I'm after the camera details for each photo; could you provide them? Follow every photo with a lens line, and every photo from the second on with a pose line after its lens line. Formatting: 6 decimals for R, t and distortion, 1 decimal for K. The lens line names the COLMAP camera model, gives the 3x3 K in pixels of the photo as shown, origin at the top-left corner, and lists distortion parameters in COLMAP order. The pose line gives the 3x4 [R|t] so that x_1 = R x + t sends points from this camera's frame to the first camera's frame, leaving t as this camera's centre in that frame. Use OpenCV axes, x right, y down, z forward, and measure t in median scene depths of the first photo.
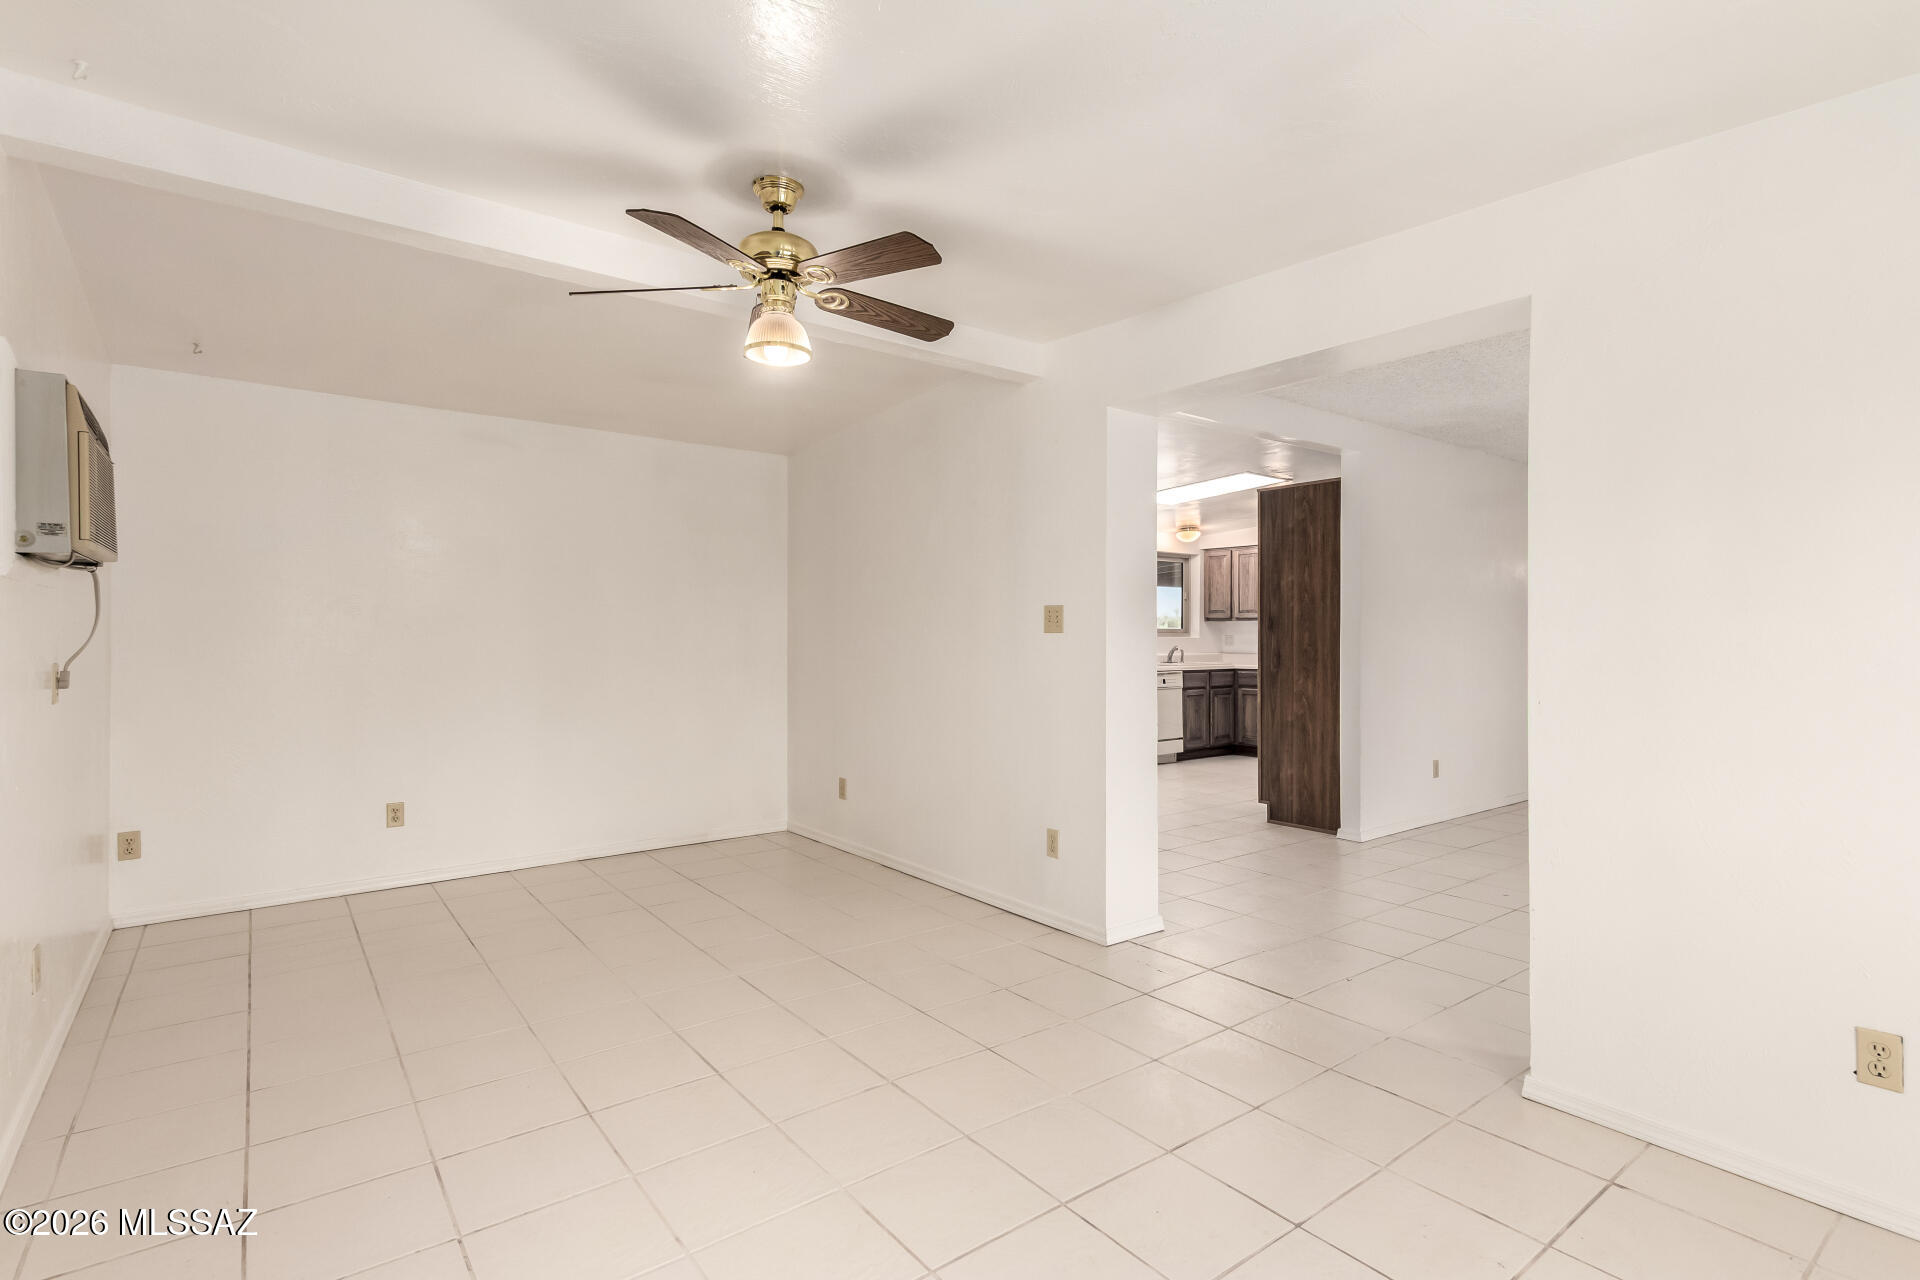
lens RADIAL K [[932.9, 0, 975.4], [0, 932.9, 633.1], [0, 0, 1]] dist [0.005036, 0.000016]
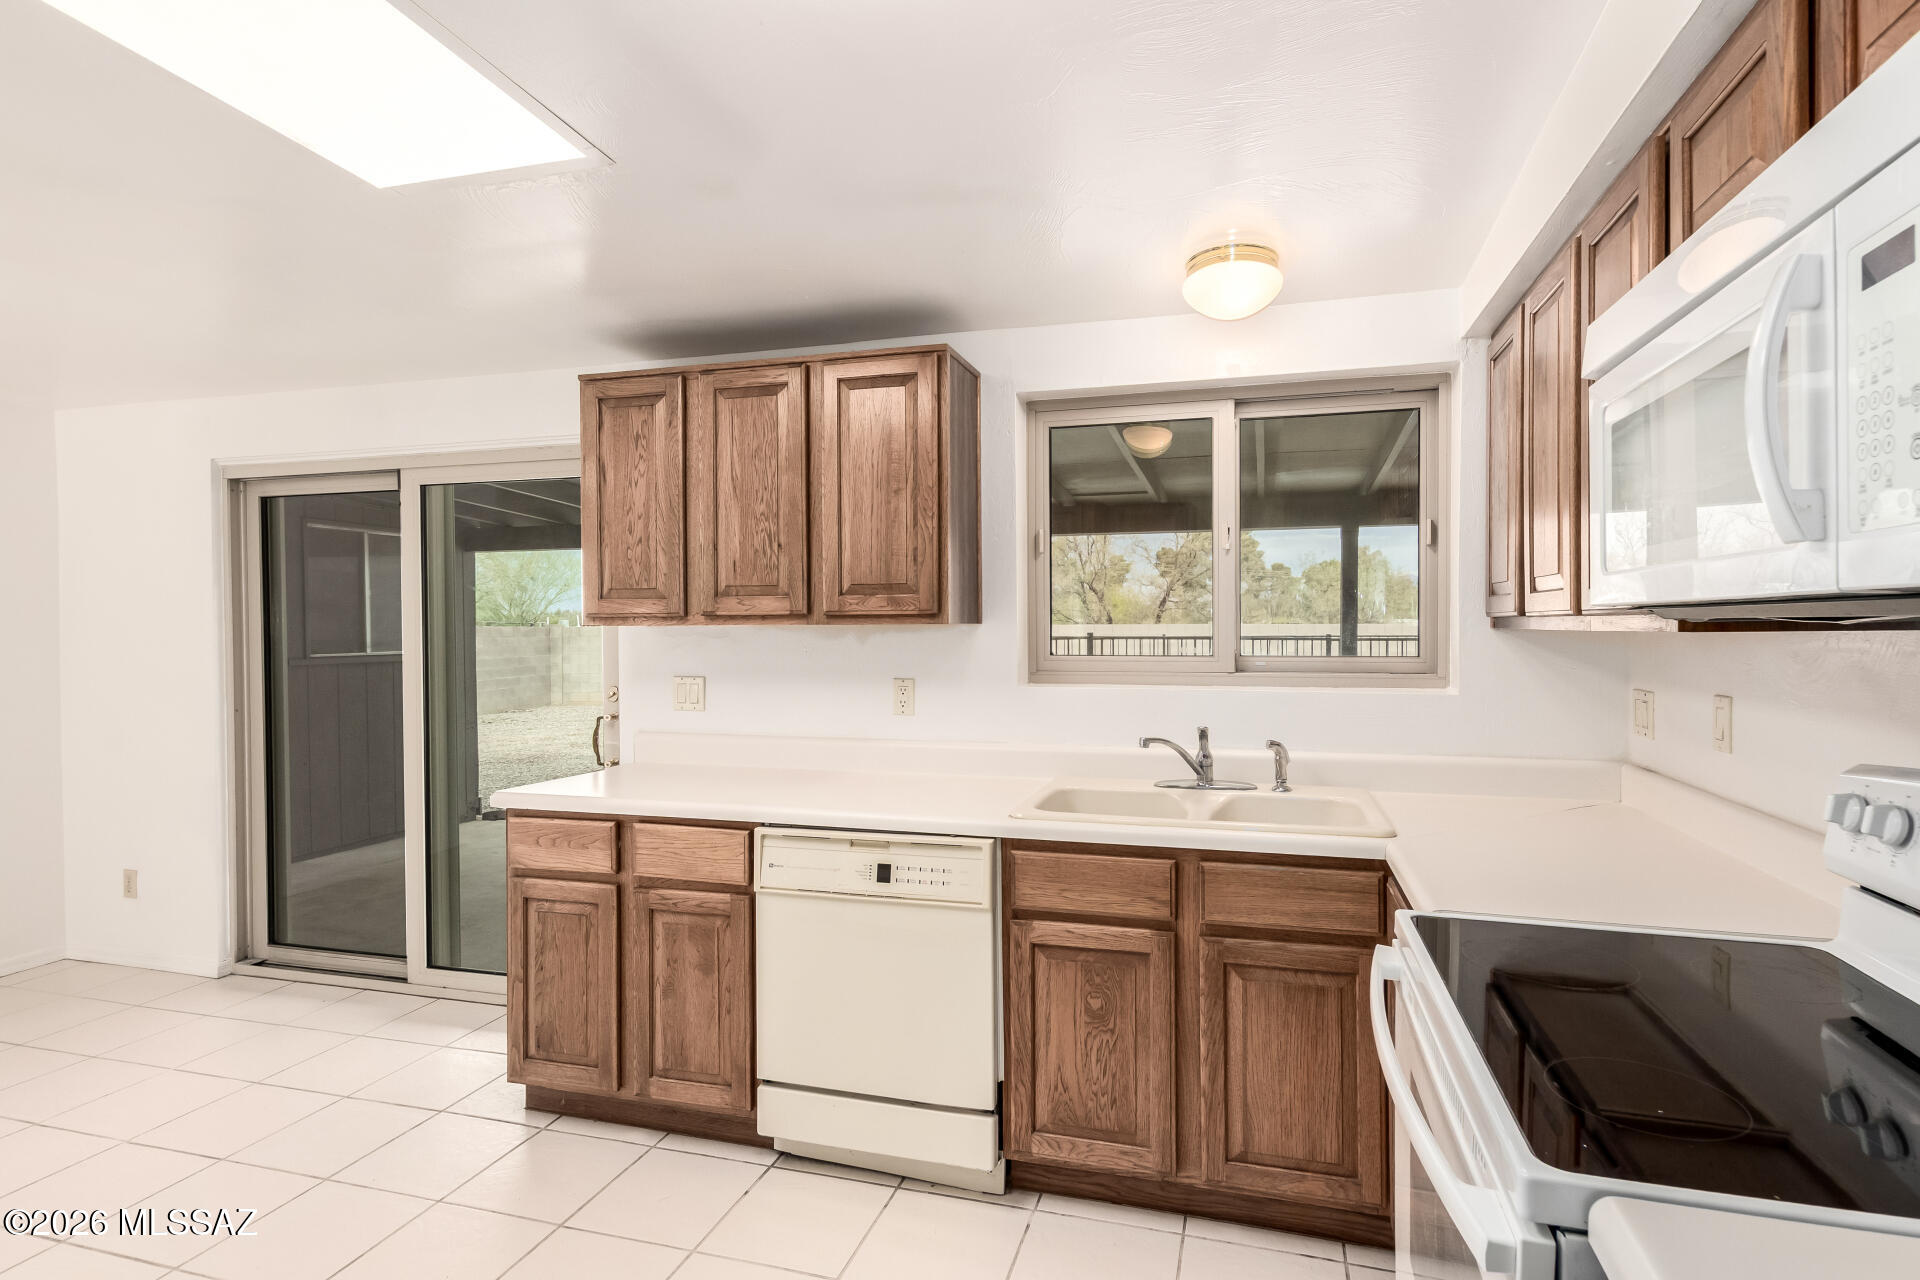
lens RADIAL K [[928.1, 0, 1009.7], [0, 928.1, 633.2], [0, 0, 1]] dist [0.004374, -0.000003]
pose [[0.599142, 0.005820, -0.800622, 0.390685], [-0.003050, 0.999983, 0.004987, -0.013569], [0.800637, -0.000546, 0.599149, 0.800926]]
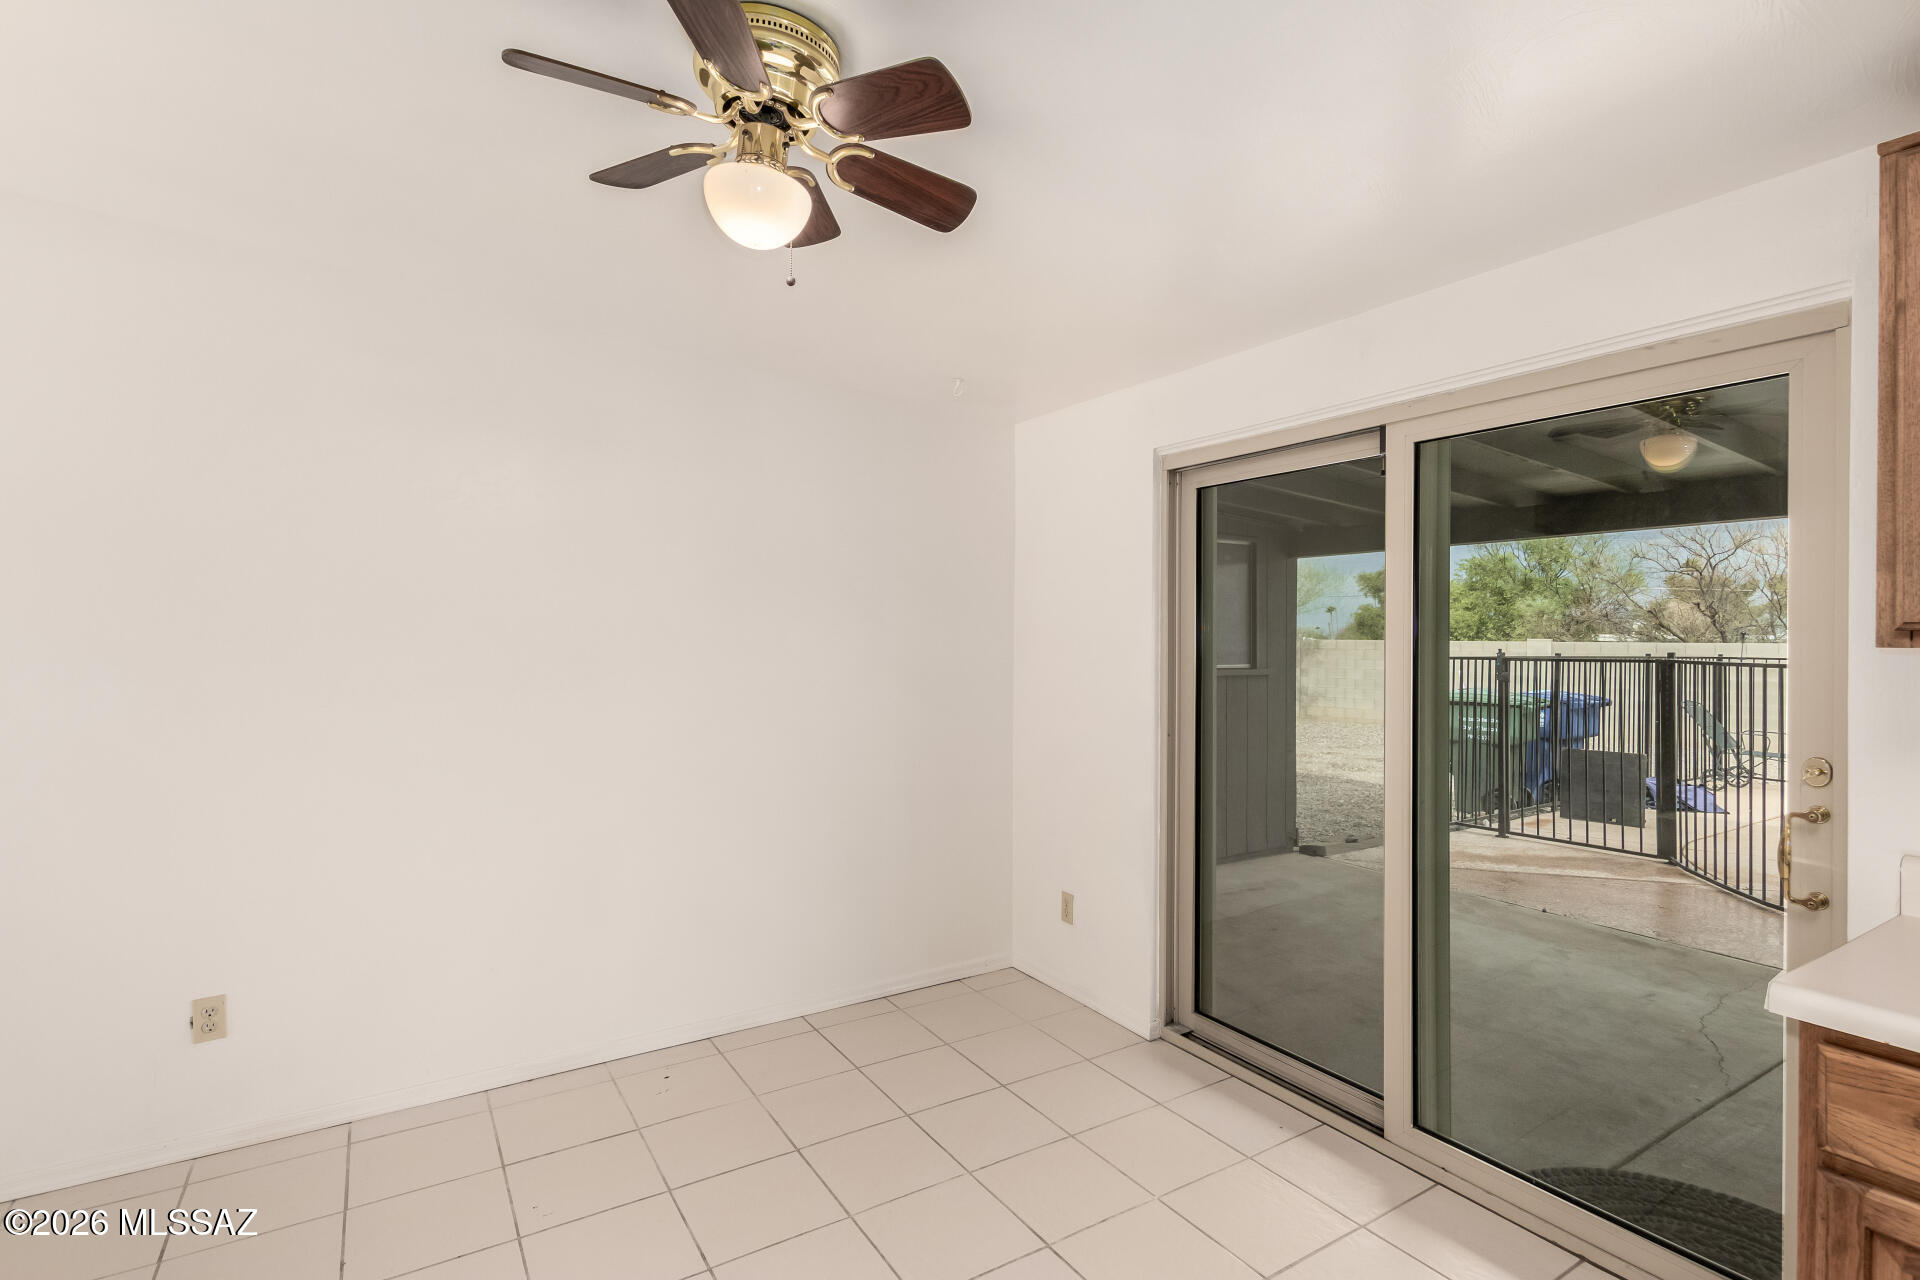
lens RADIAL K [[932.9, 0, 975.4], [0, 932.9, 633.1], [0, 0, 1]] dist [0.005036, 0.000016]
pose [[-0.108817, -0.003503, -0.994056, 0.236038], [-0.016014, 0.999870, -0.001770, -0.013807], [0.993933, 0.015726, -0.108859, 0.743591]]
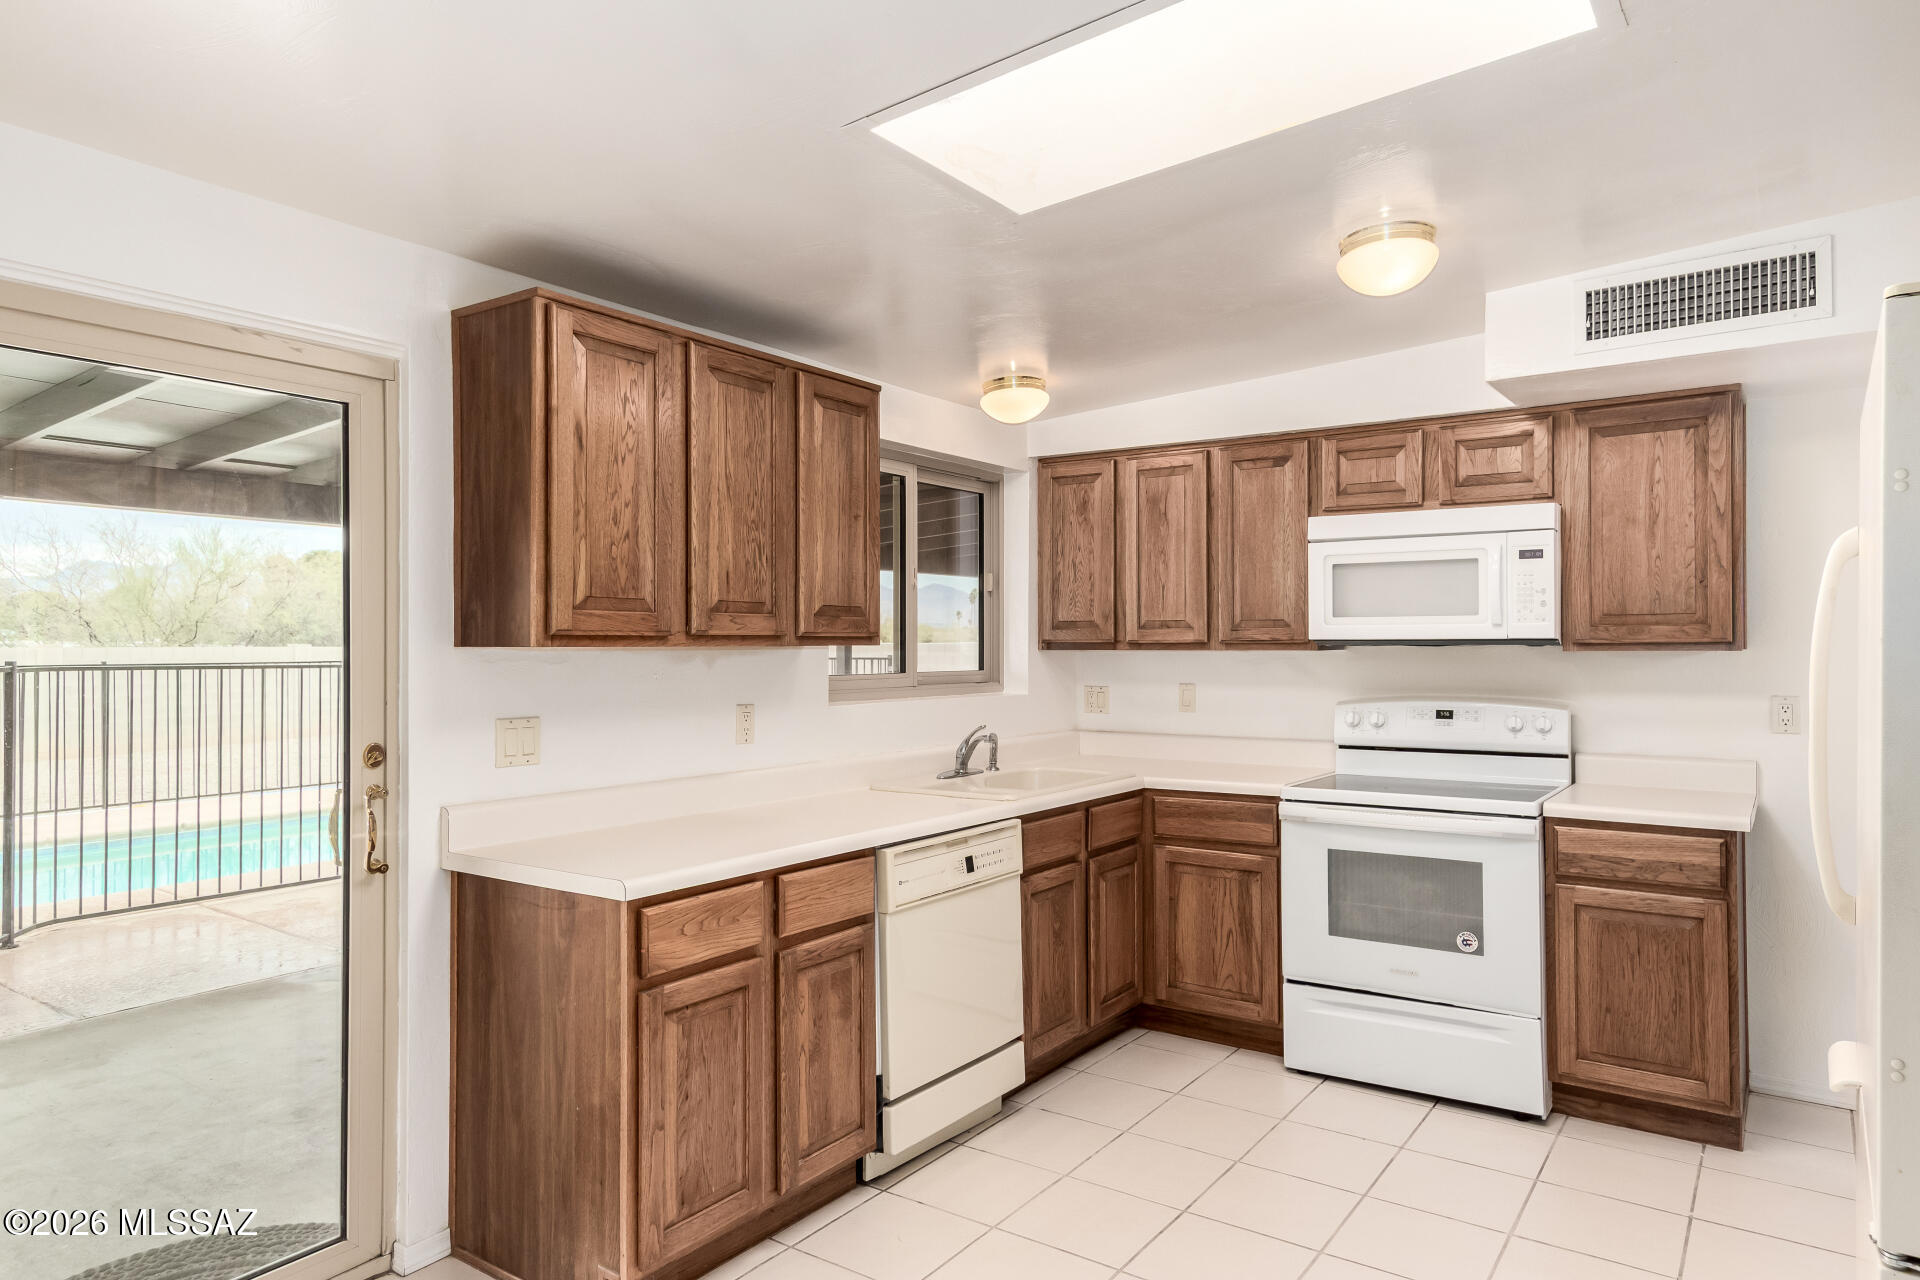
lens RADIAL K [[1145.8, 0, 960.0], [0, 1145.8, 640.0], [0, 0, 1]] dist [0.005152, 0.000215]
pose [[0.962119, 0.000677, 0.272630, 0.093772], [0.003052, 0.999908, -0.013252, -0.011894], [-0.272614, 0.013582, 0.962028, 0.600016]]
